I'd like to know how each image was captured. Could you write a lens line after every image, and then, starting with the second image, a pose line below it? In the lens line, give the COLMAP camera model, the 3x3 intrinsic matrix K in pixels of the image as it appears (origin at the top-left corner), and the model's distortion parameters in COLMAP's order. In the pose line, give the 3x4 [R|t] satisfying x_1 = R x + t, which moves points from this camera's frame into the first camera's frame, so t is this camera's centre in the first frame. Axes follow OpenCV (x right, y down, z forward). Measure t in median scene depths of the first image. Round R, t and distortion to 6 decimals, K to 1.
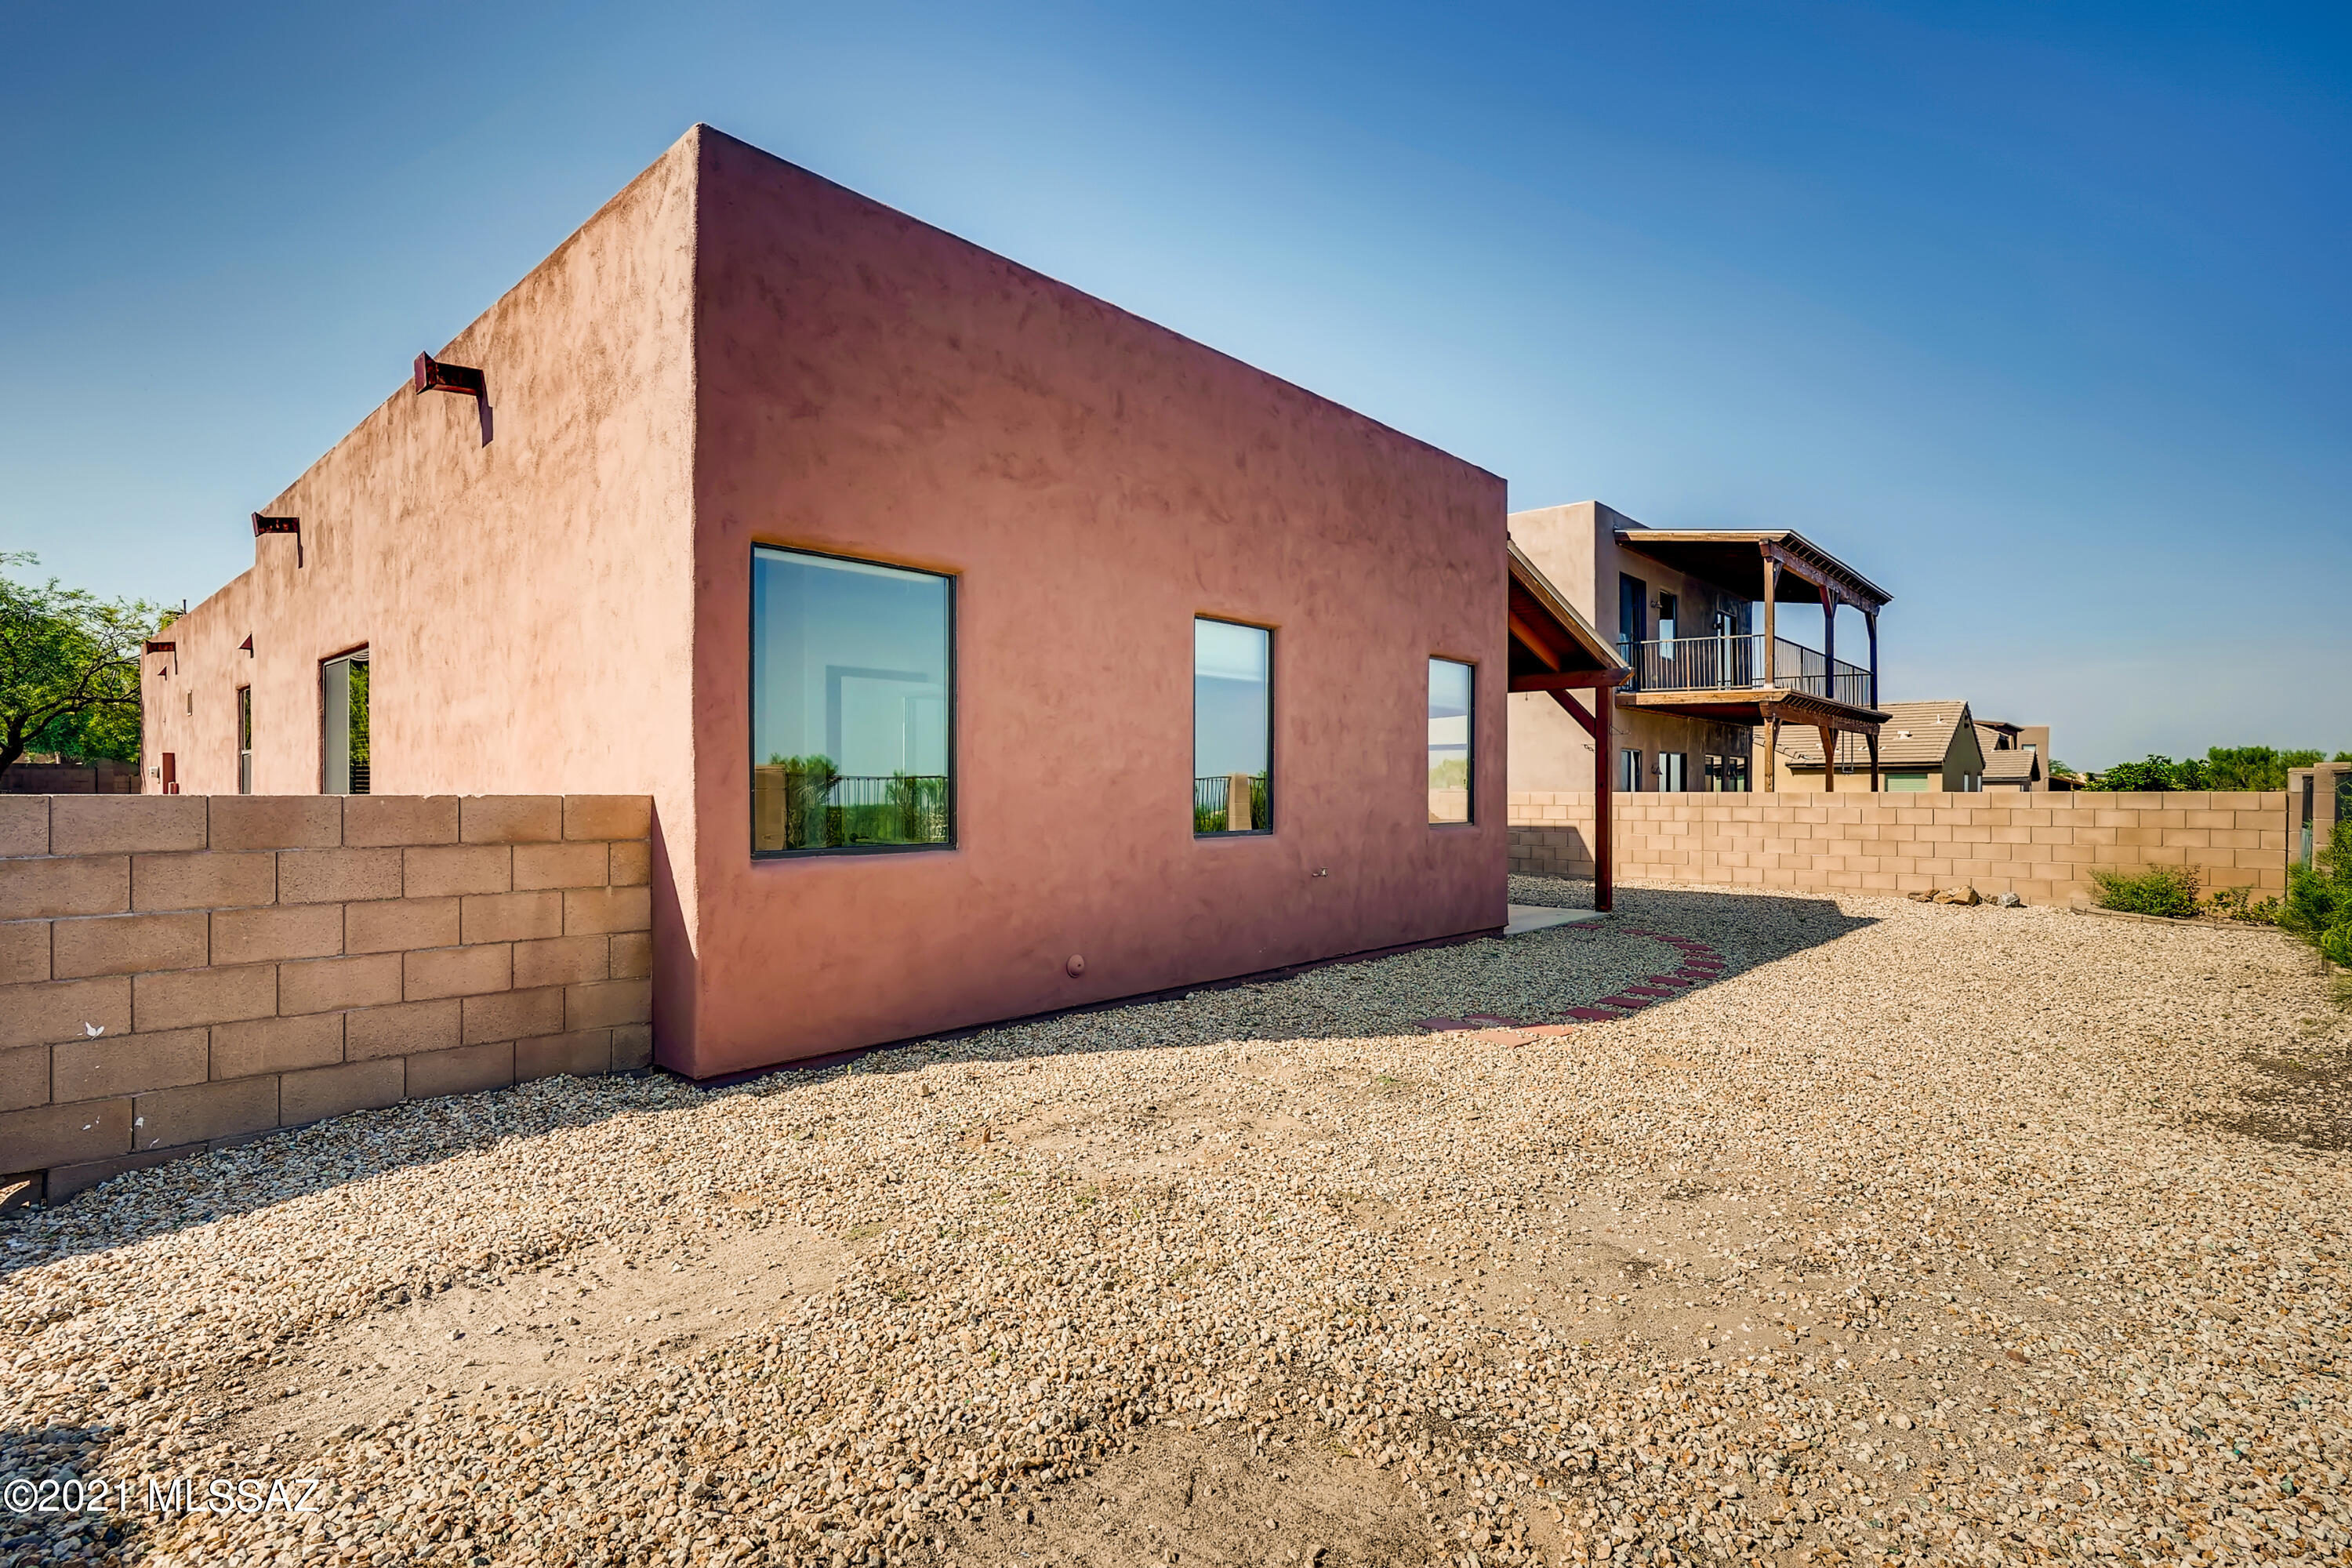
lens RADIAL K [[1141.8, 0, 1175.1], [0, 1141.8, 790.2], [0, 0, 1]] dist [-0.003807, -0.000853]
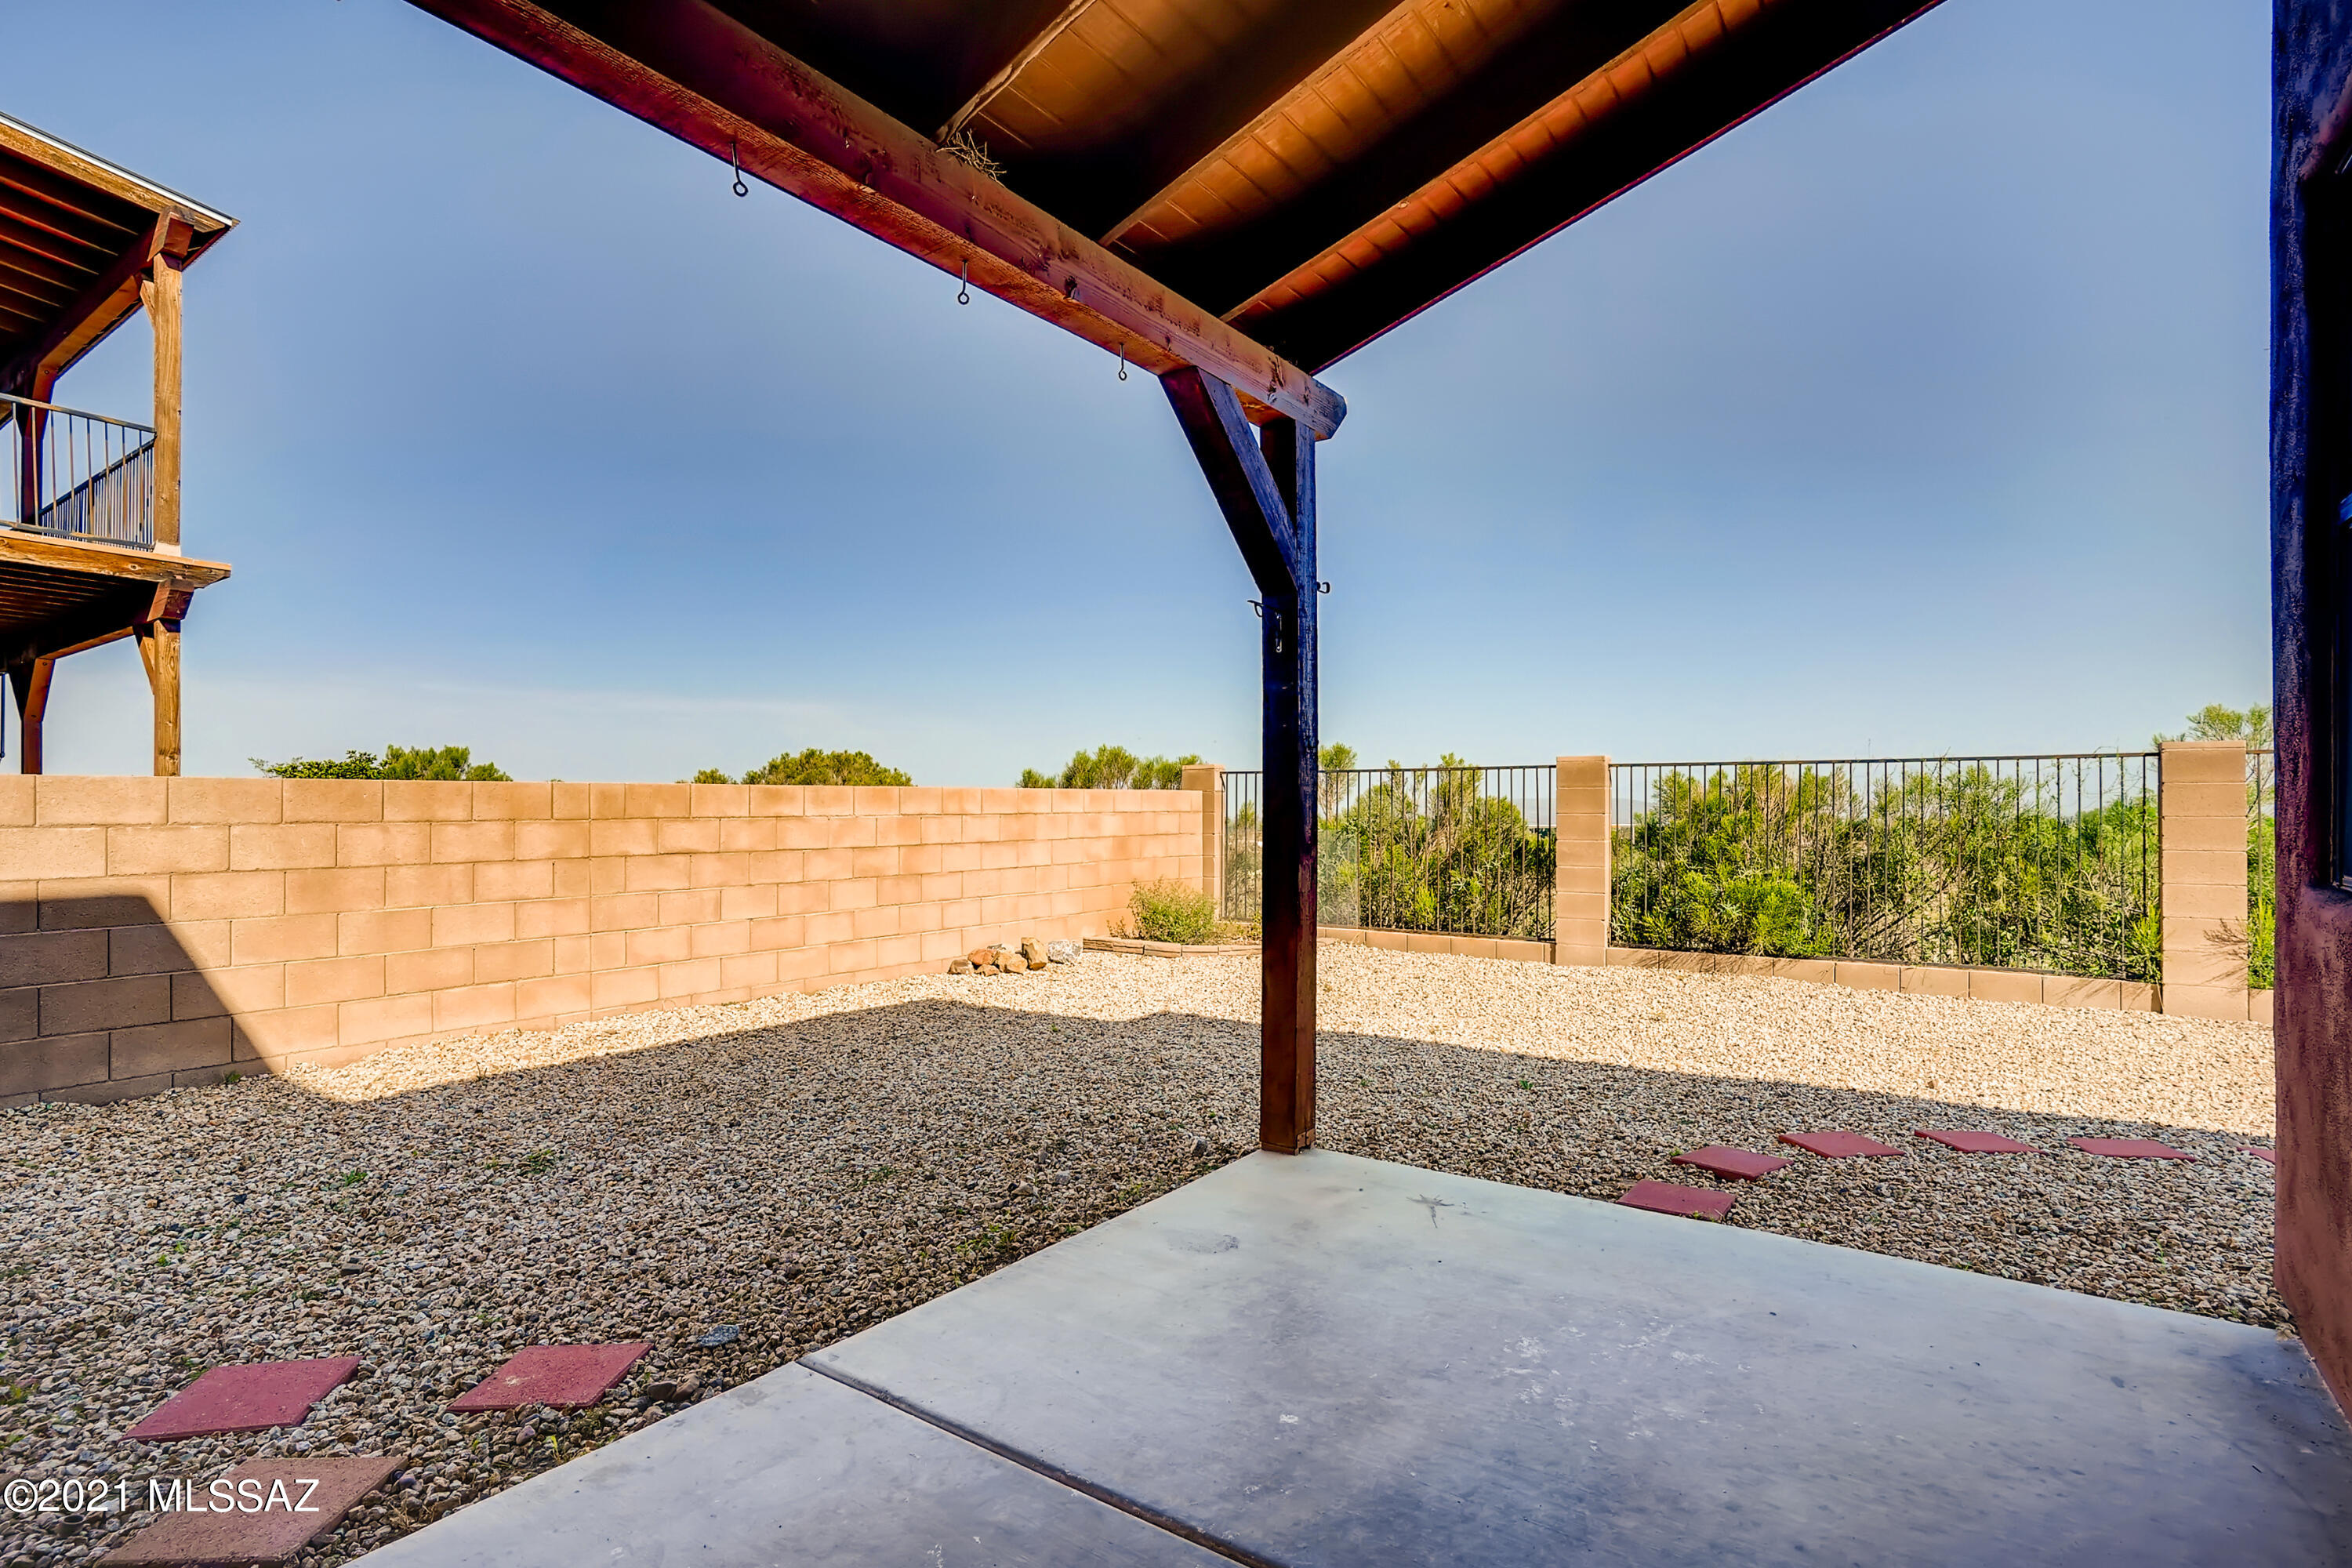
lens RADIAL K [[1141.8, 0, 1176.3], [0, 1141.8, 795.7], [0, 0, 1]] dist [-0.003807, -0.000853]
pose [[-0.123952, 0.007046, 0.992263, 0.052507], [-0.002686, 0.999969, -0.007436, 0.009265], [-0.992285, -0.003587, -0.123929, 0.924661]]
